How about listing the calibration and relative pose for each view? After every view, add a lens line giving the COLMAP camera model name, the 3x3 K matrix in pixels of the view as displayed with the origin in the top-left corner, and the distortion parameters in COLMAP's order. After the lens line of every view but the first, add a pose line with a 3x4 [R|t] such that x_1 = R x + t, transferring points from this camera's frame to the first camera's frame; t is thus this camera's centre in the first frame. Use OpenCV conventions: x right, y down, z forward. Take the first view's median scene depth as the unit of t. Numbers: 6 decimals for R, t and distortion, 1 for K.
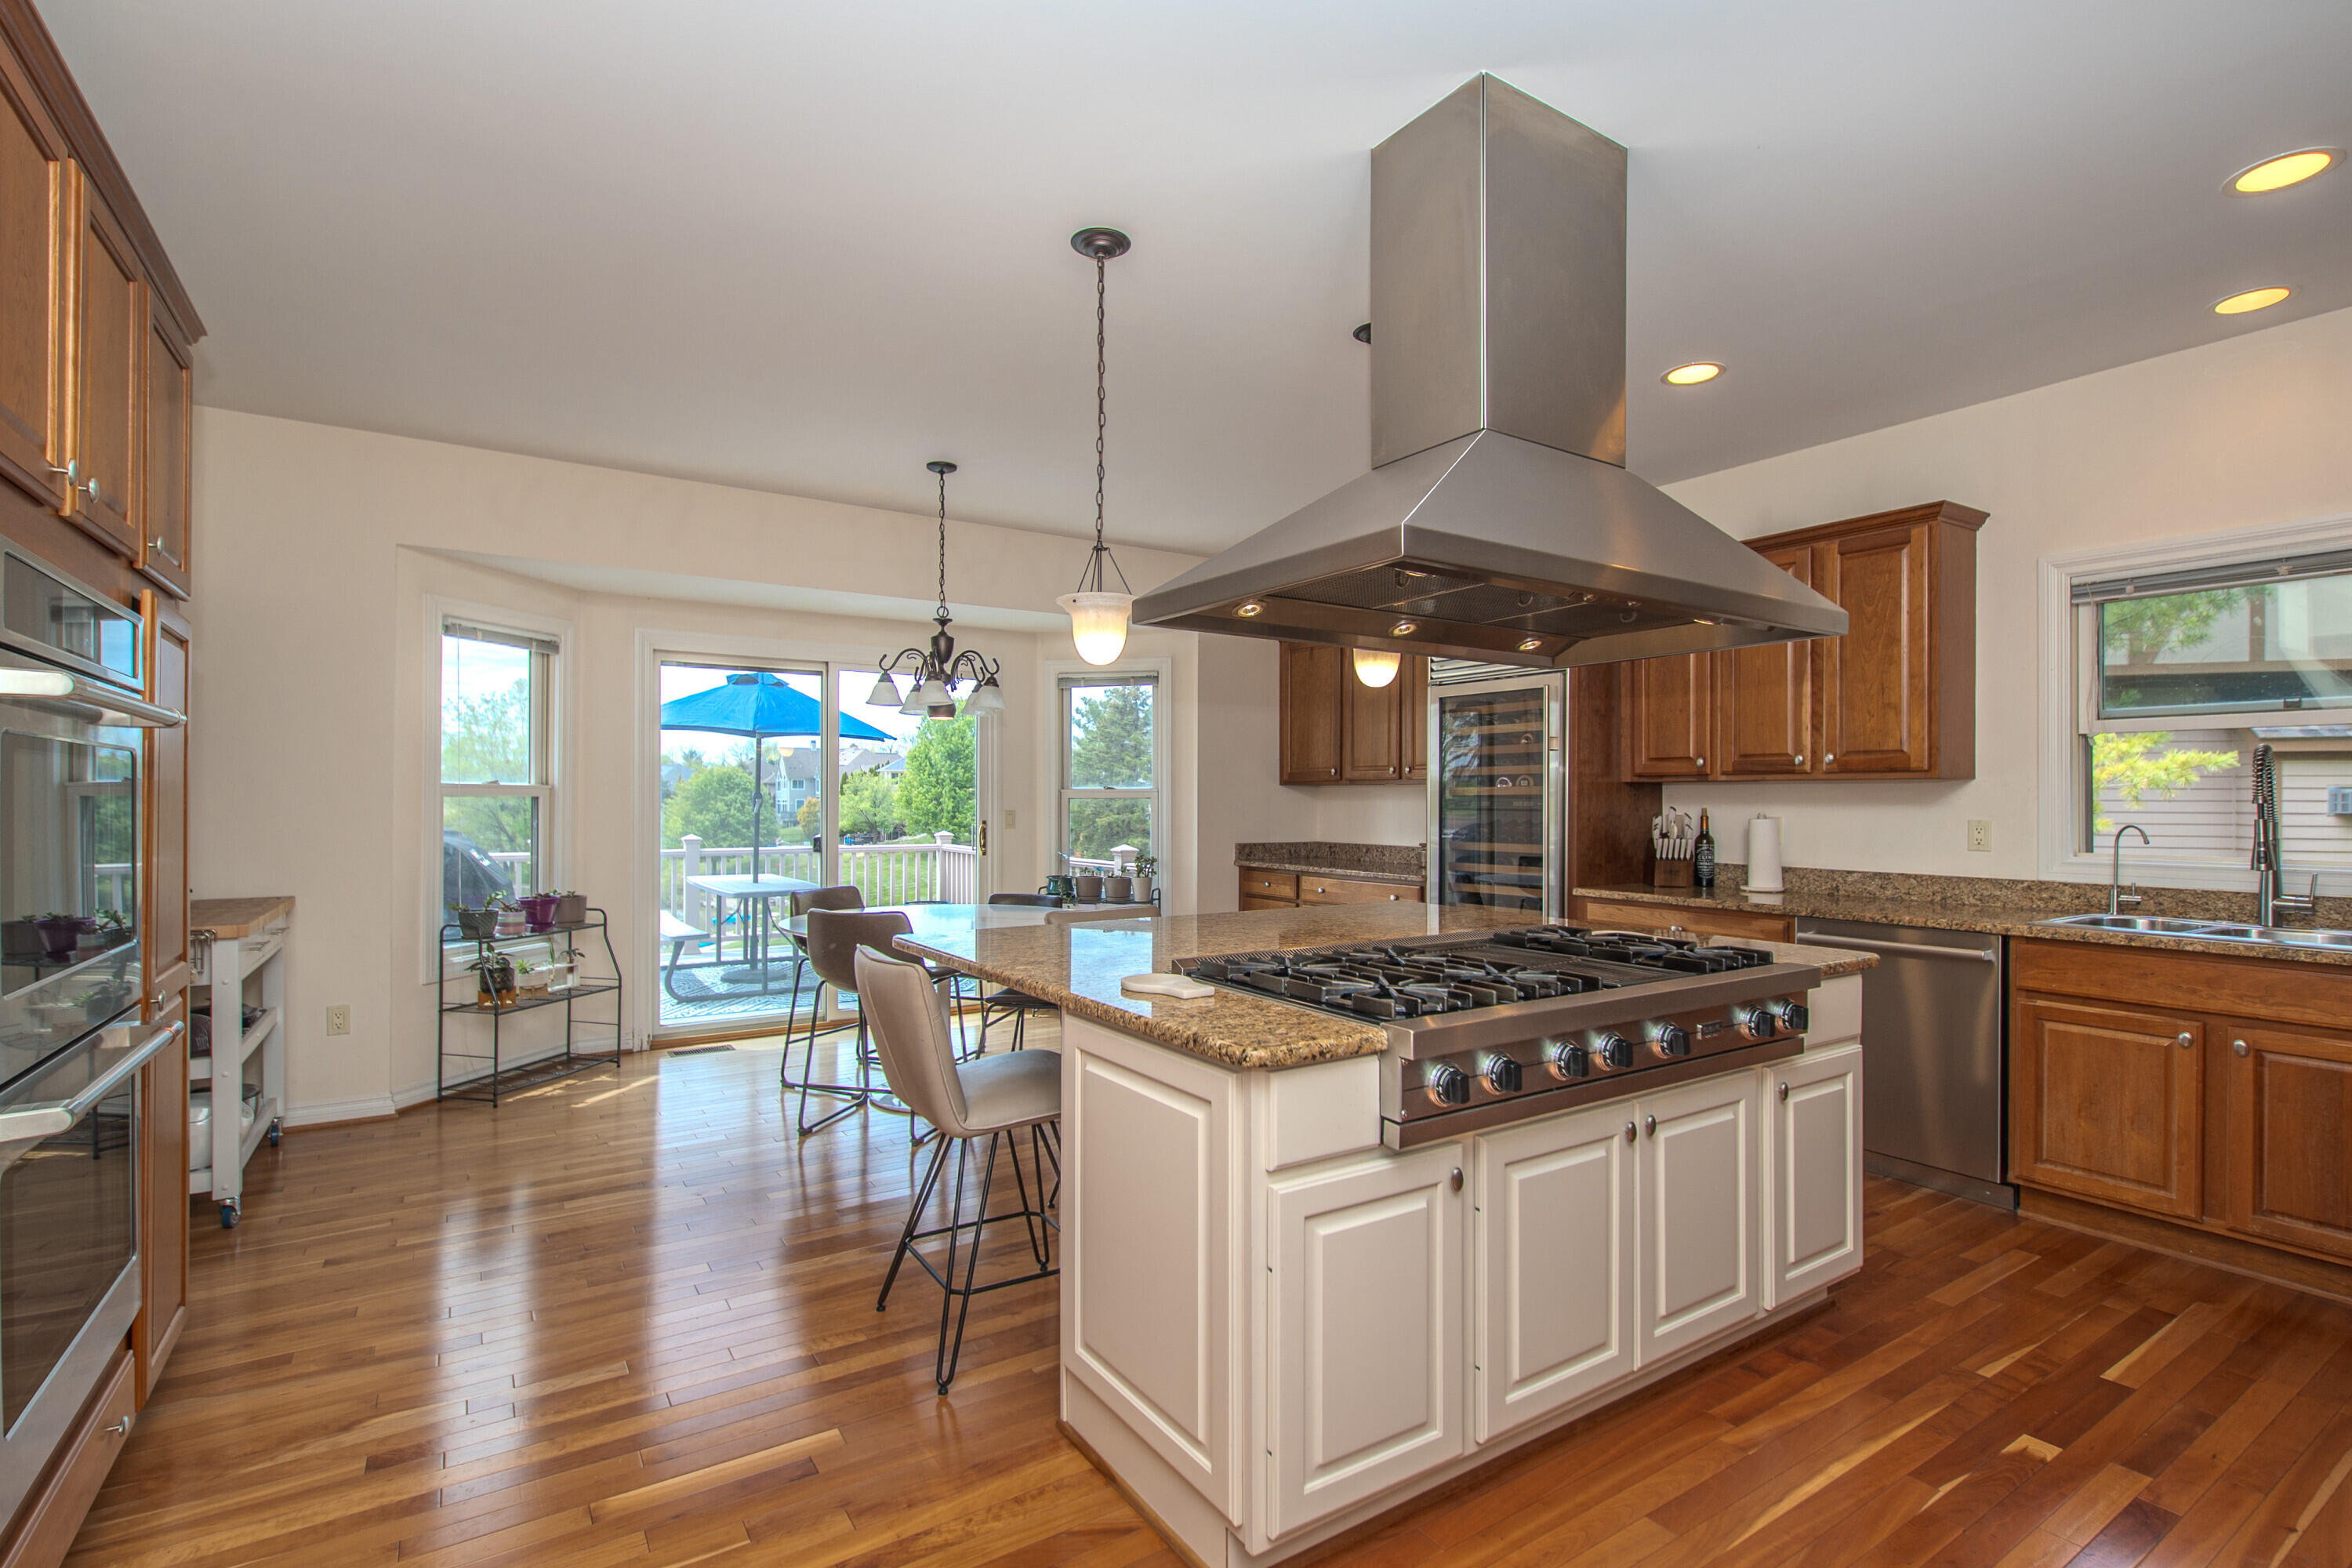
lens RADIAL K [[1057.1, 0, 1172.6], [0, 1057.1, 791.2], [0, 0, 1]] dist [-0.002856, -0.001654]
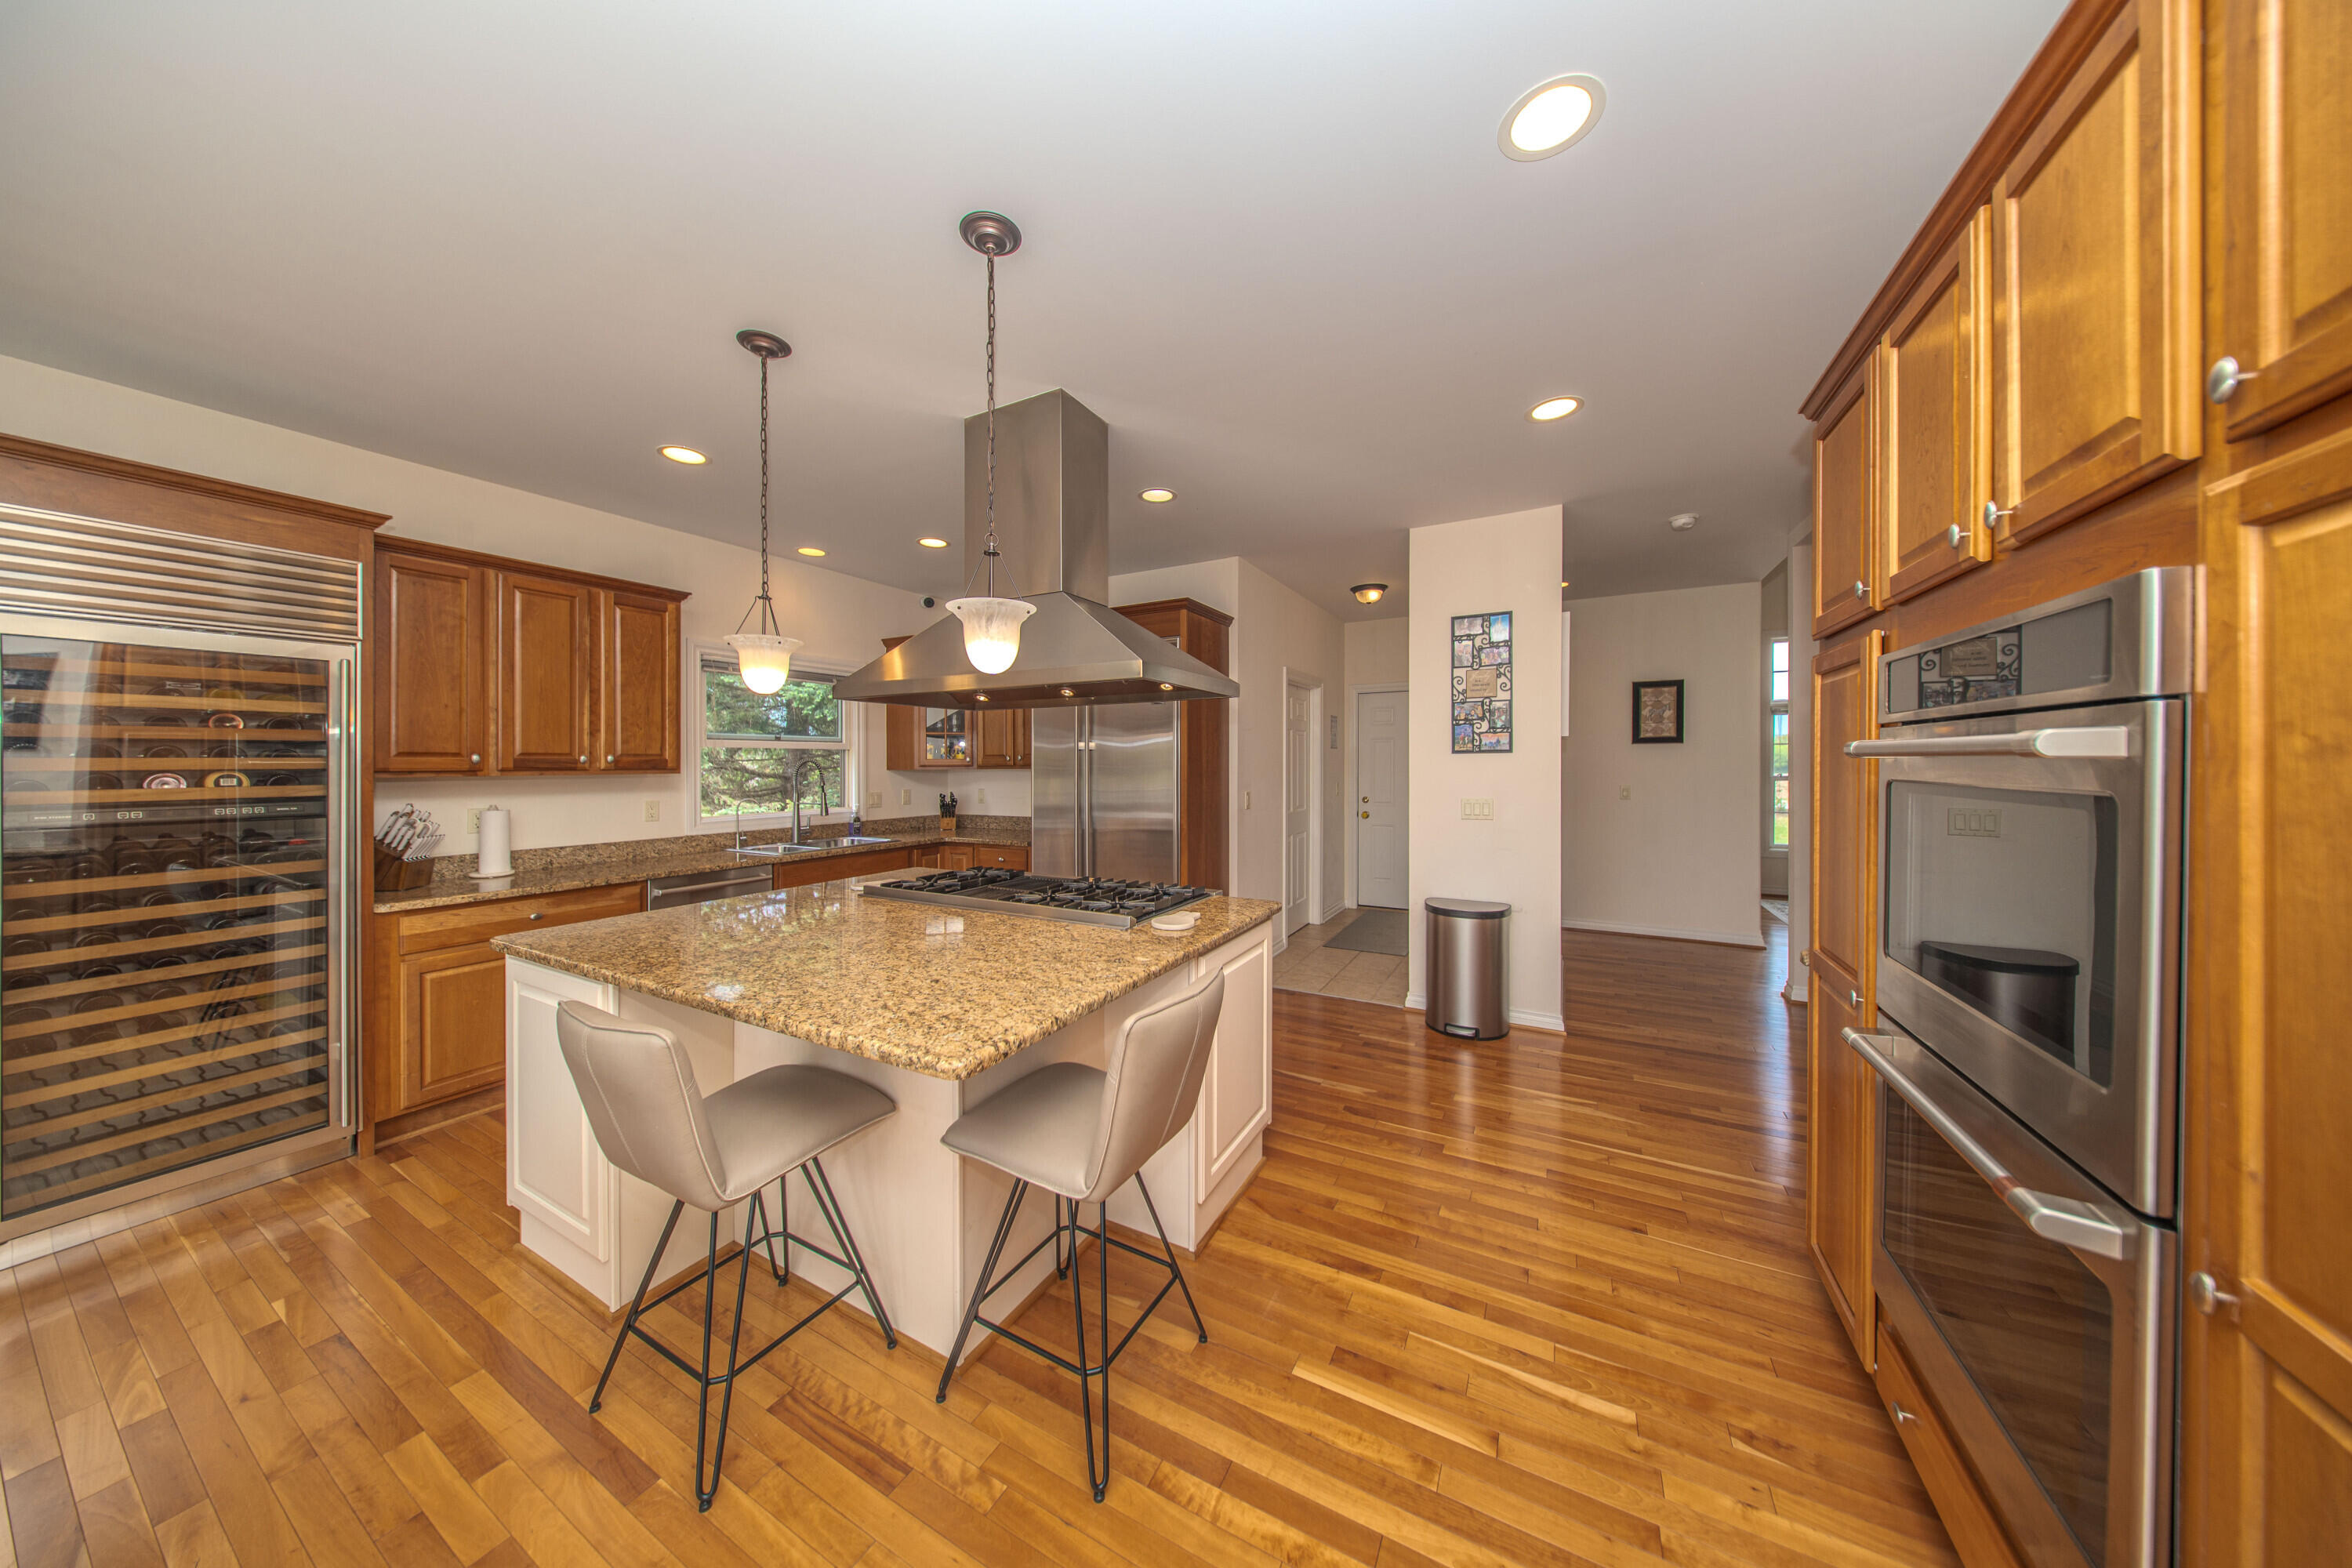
lens RADIAL K [[1034.6, 0, 1145.7], [0, 1034.6, 781.6], [0, 0, 1]] dist [0.011112, -0.007947]
pose [[-0.565604, -0.018090, 0.824479, -0.733127], [0.002358, 0.999720, 0.023553, -0.028326], [-0.824674, 0.015265, -0.565403, 1.085075]]
